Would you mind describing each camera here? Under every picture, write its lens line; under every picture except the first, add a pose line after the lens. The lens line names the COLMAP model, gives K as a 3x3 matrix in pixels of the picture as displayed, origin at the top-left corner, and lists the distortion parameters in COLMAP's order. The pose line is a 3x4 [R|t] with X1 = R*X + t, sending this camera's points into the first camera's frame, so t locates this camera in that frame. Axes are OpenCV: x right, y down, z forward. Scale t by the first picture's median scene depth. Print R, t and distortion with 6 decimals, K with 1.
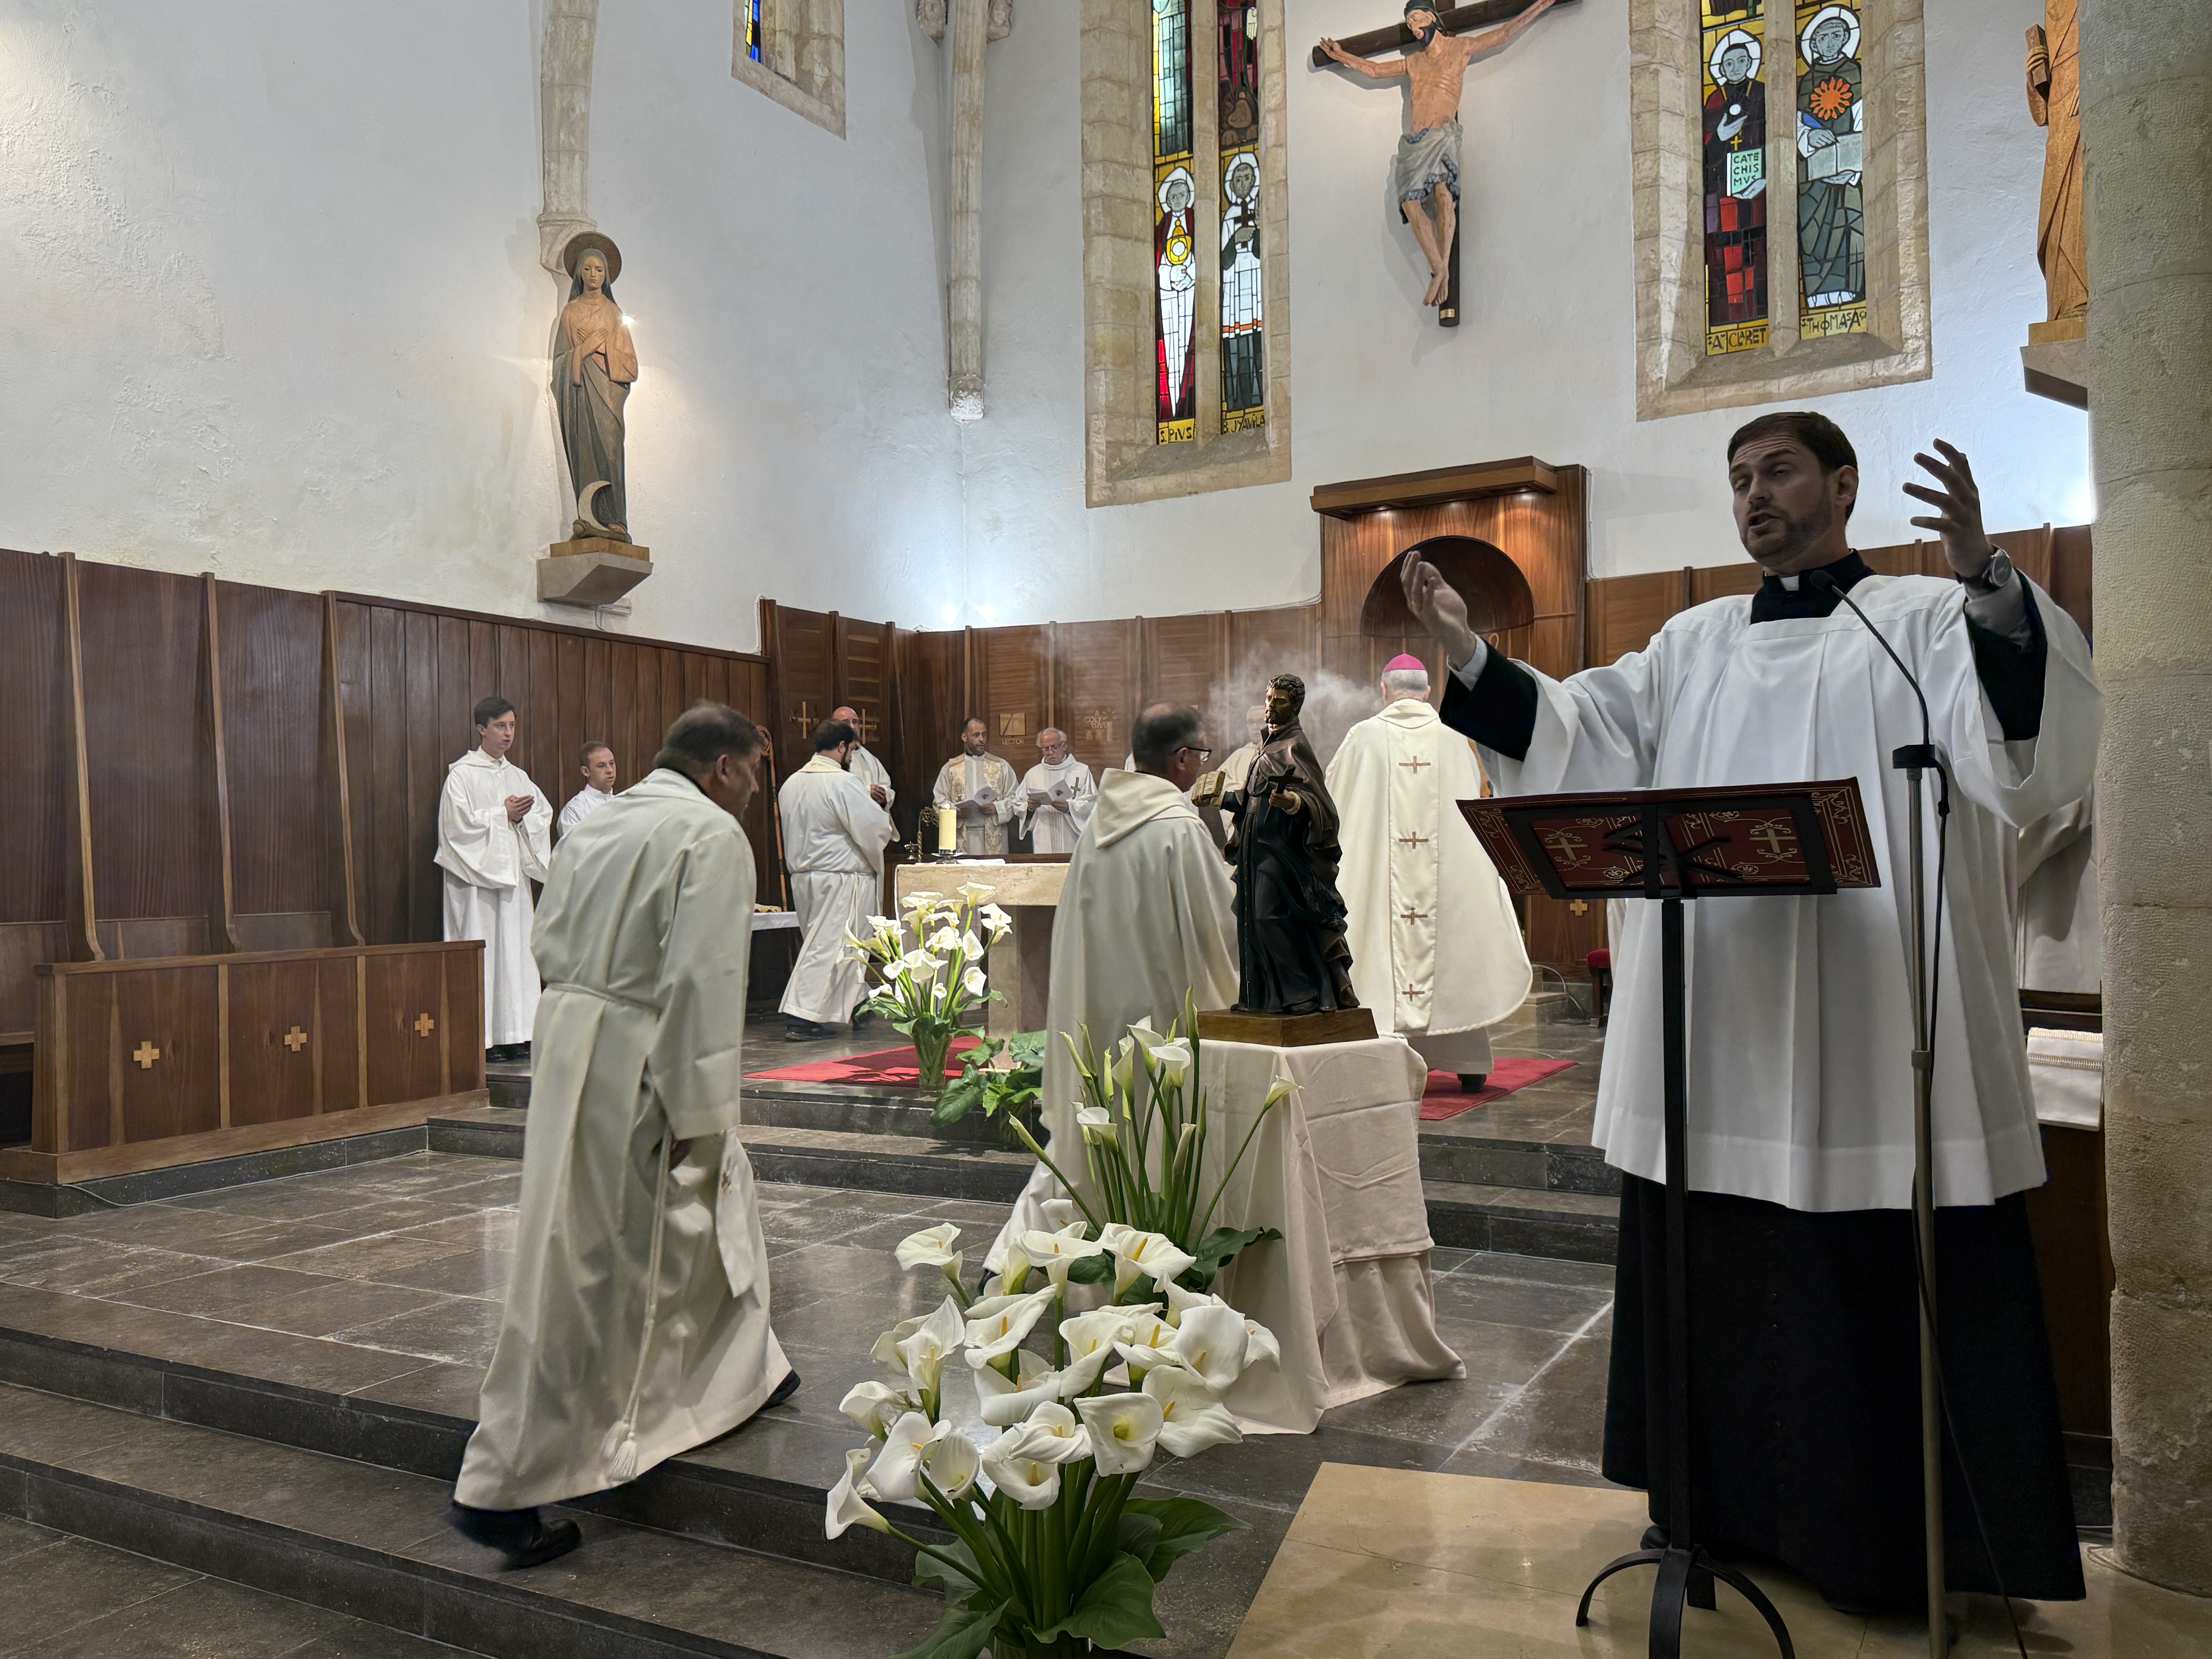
lens RADIAL K [[1739.6, 0, 1097.0], [0, 1739.6, 854.7], [0, 0, 1]] dist [0.102420, -0.169240]
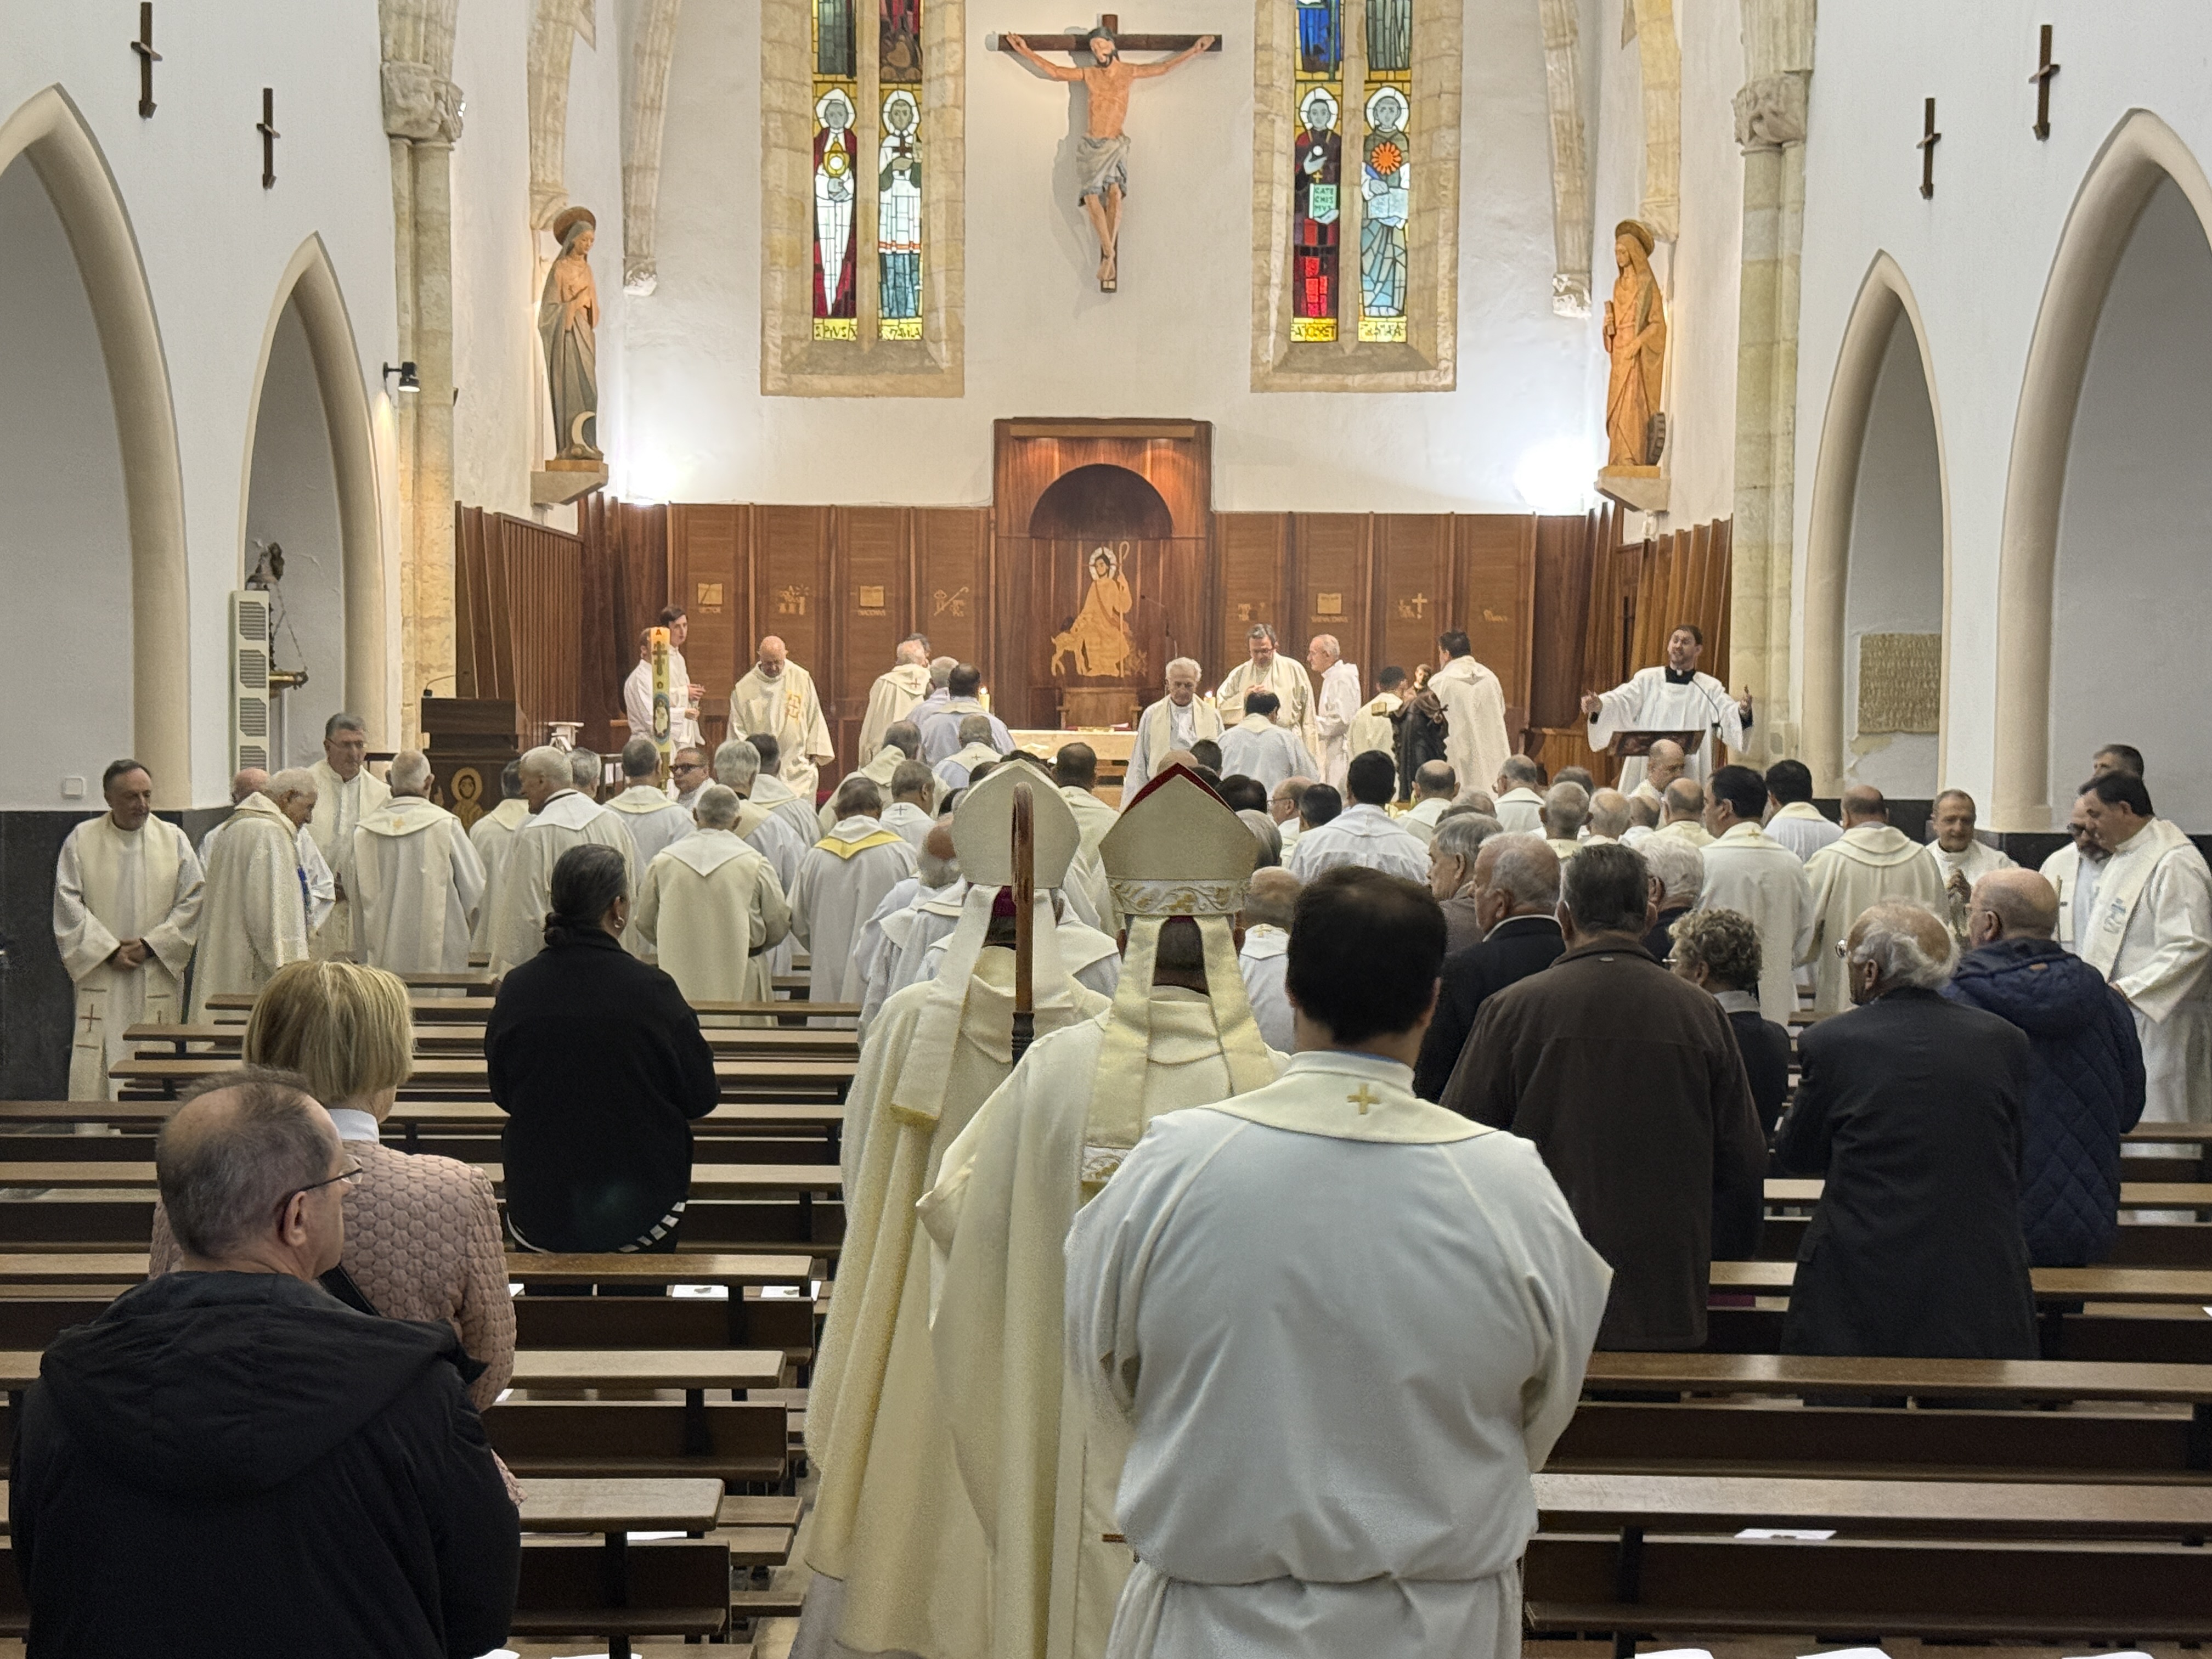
lens RADIAL K [[3297.5, 0, 1088.2], [0, 3297.5, 837.6], [0, 0, 1]] dist [0.157882, 0.000000]
pose [[0.877143, 0.004013, 0.480213, -0.967812], [-0.026606, 0.998835, 0.040251, -0.013561], [-0.479492, -0.048083, 0.876228, -1.092222]]
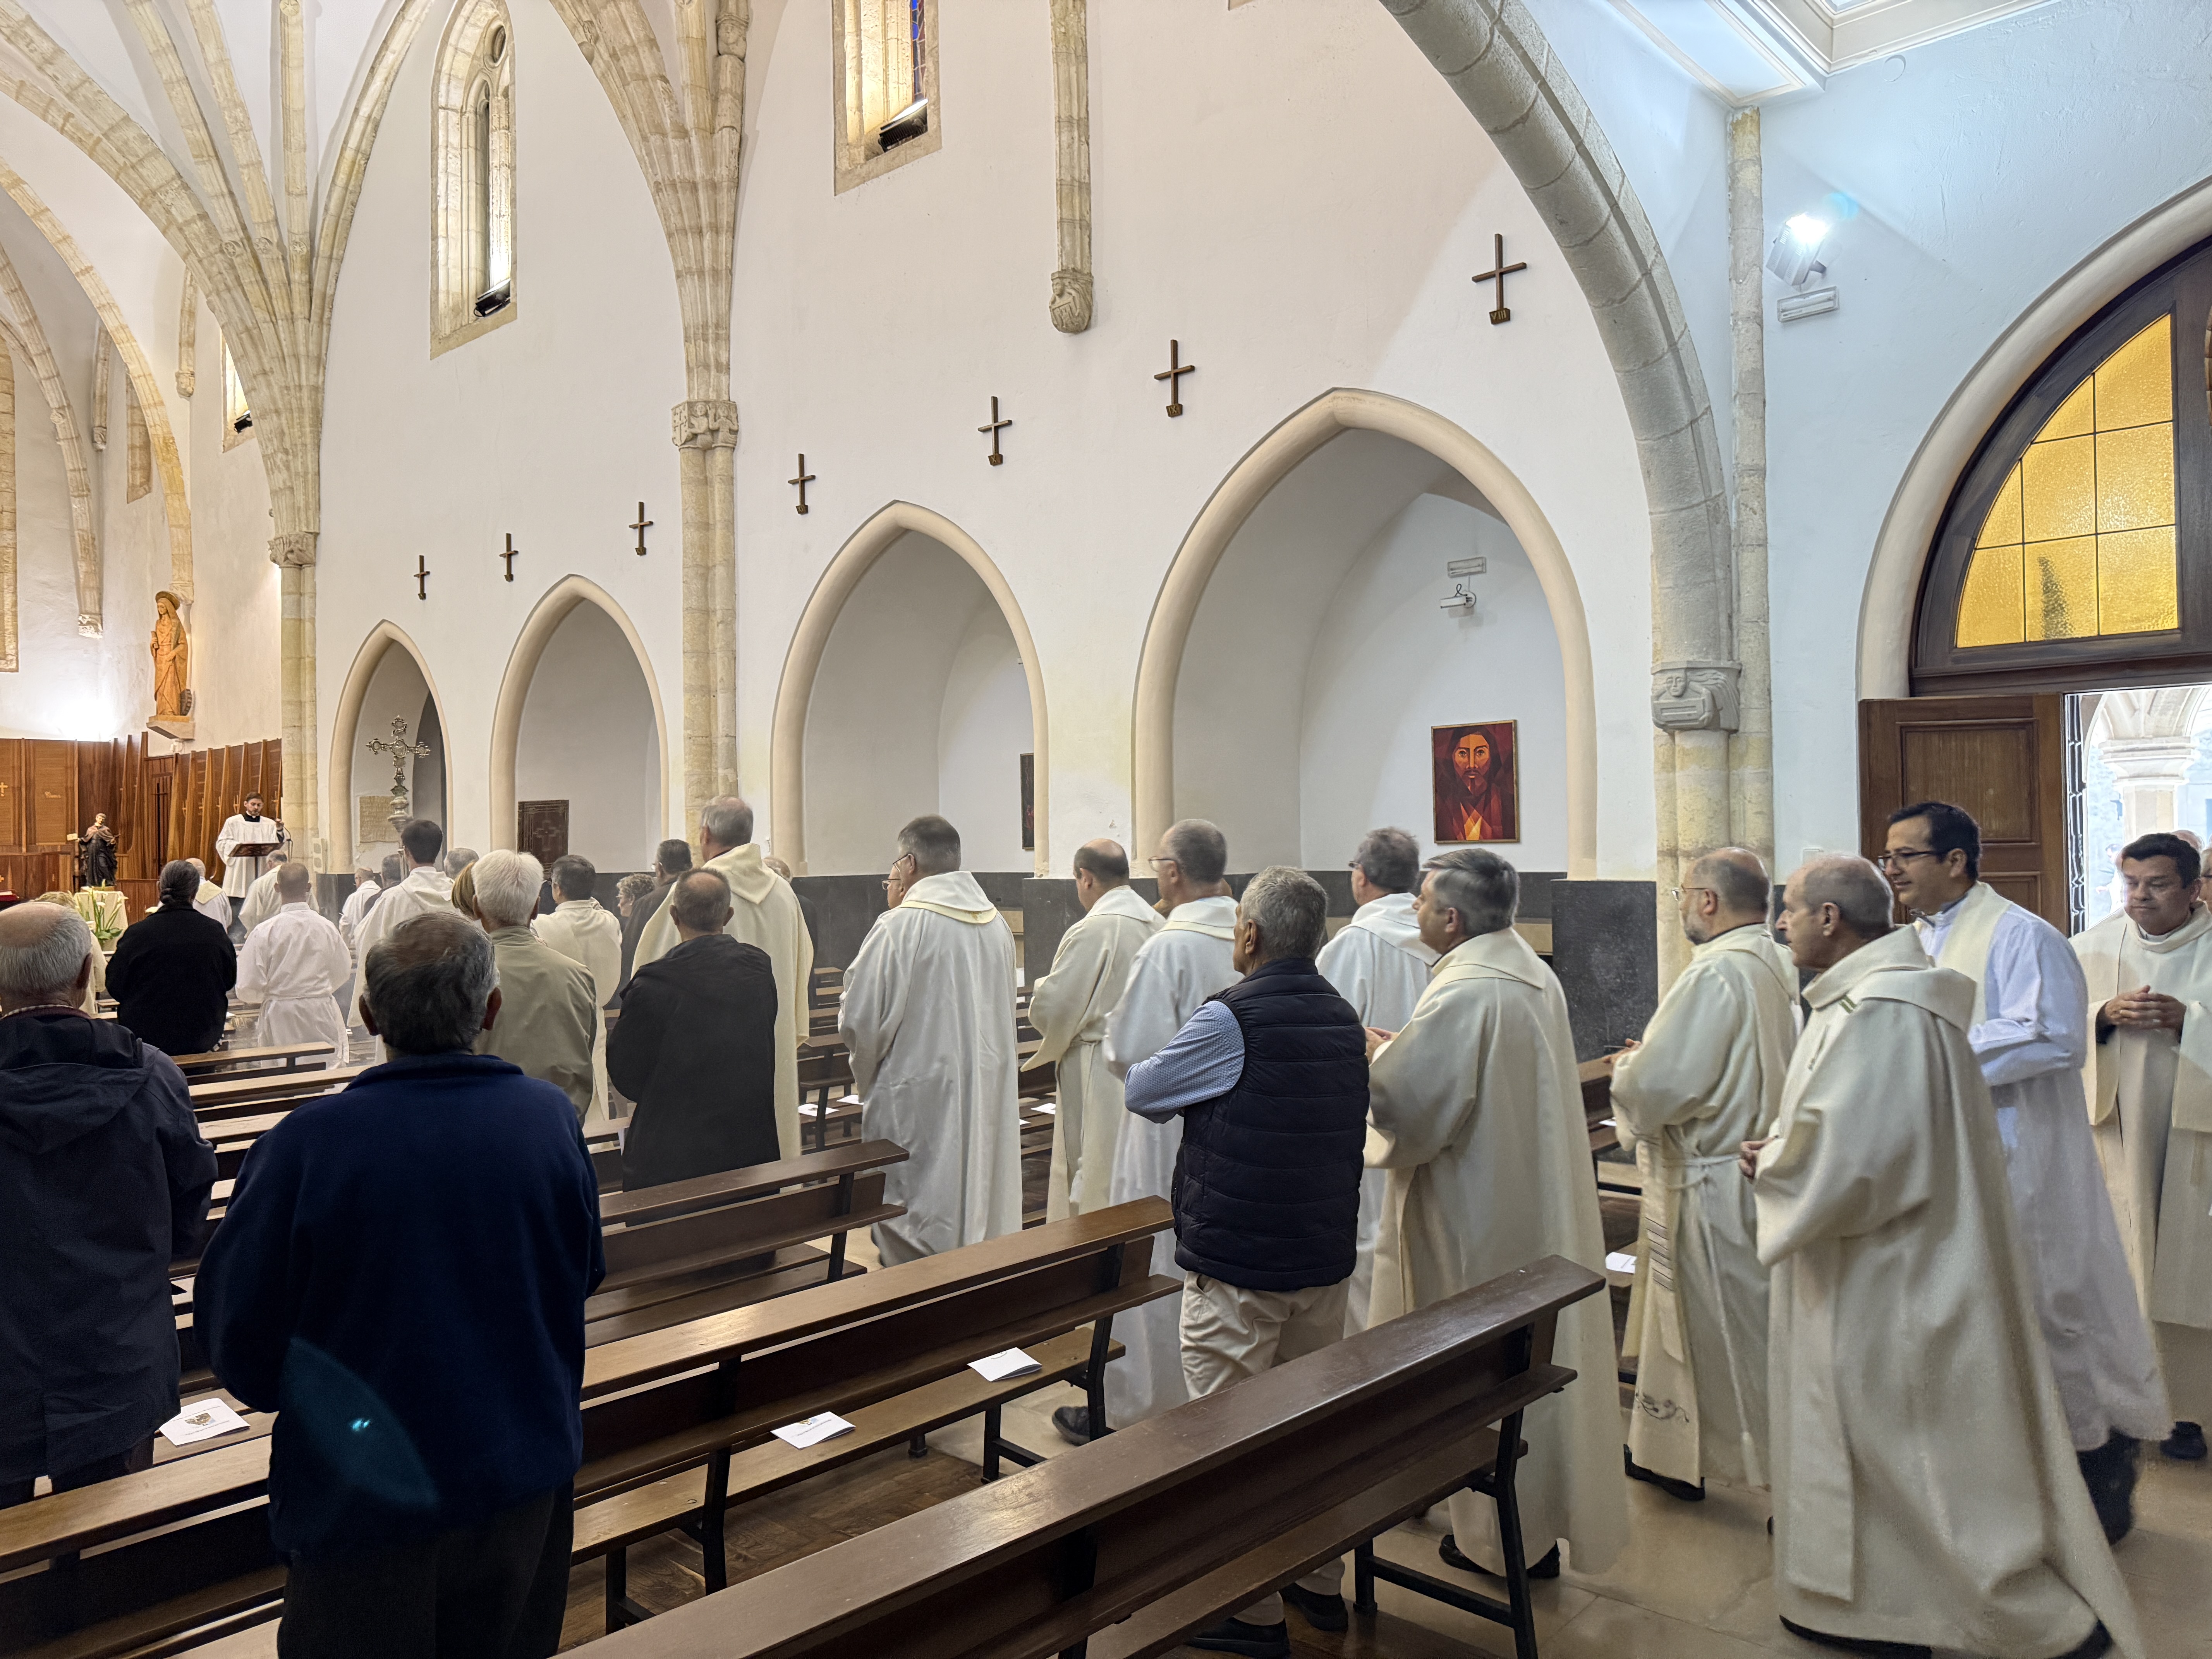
lens RADIAL K [[1577.1, 0, 1105.9], [0, 1577.1, 827.0], [0, 0, 1]] dist [0.041144, -0.044908]
pose [[0.239455, 0.021105, 0.970678, -1.281039], [0.009220, 0.999669, -0.024010, 0.021732], [-0.970864, 0.014699, 0.239181, -0.994978]]
